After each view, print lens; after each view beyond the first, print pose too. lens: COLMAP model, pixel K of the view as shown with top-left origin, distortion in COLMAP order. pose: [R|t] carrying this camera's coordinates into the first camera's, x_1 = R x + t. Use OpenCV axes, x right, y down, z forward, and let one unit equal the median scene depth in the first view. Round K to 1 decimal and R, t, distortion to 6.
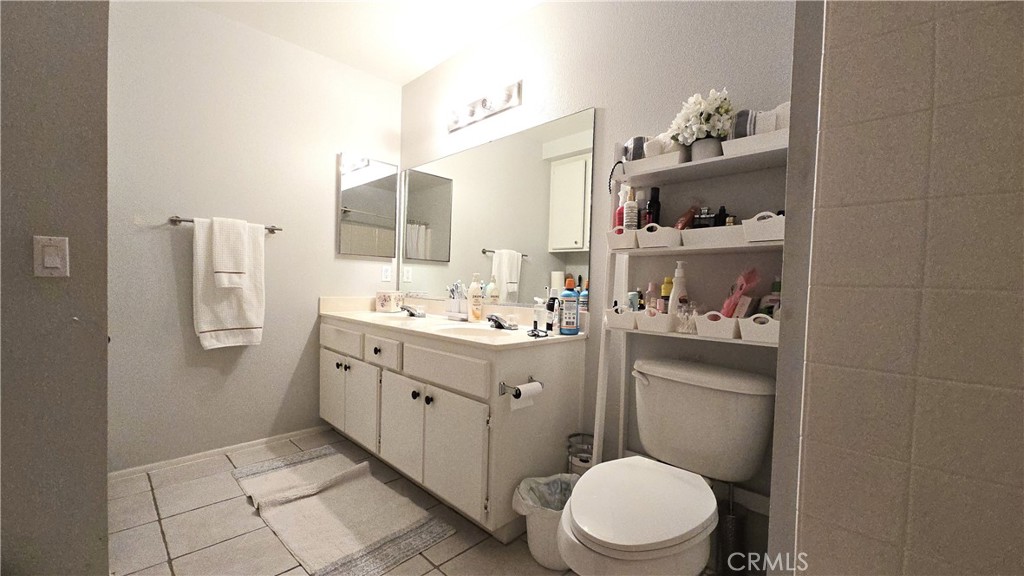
lens RADIAL K [[418.2, 0, 508.9], [0, 418.2, 294.2], [0, 0, 1]] dist [-0.000412, -0.000010]
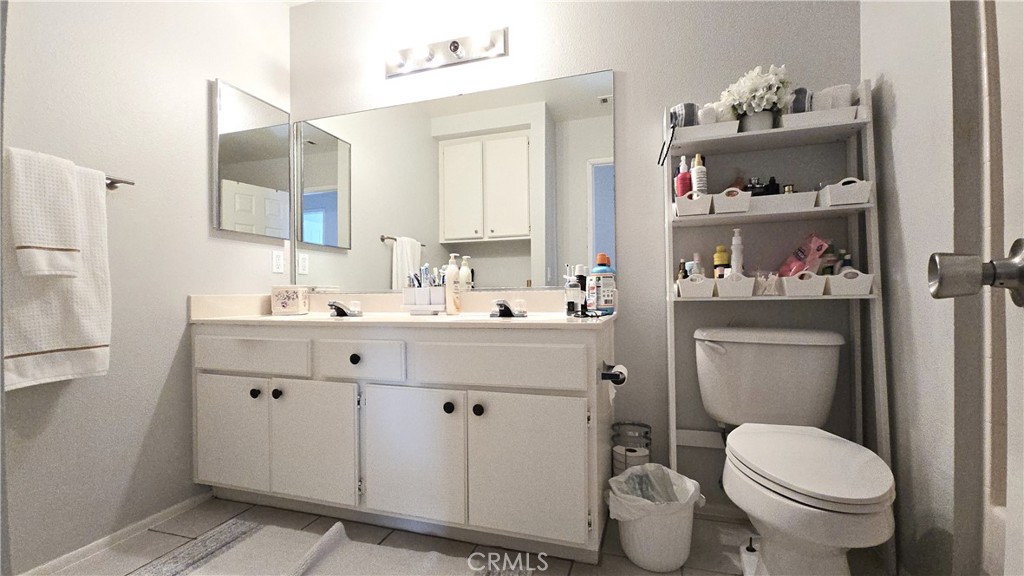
lens RADIAL K [[450.0, 0, 512.2], [0, 450.0, 291.4], [0, 0, 1]] dist [-0.000812, -0.000265]
pose [[0.888804, -0.035288, 0.456926, -0.402911], [0.047733, 0.998736, -0.015717, 0.044322], [-0.455794, 0.035780, 0.889366, 0.193011]]
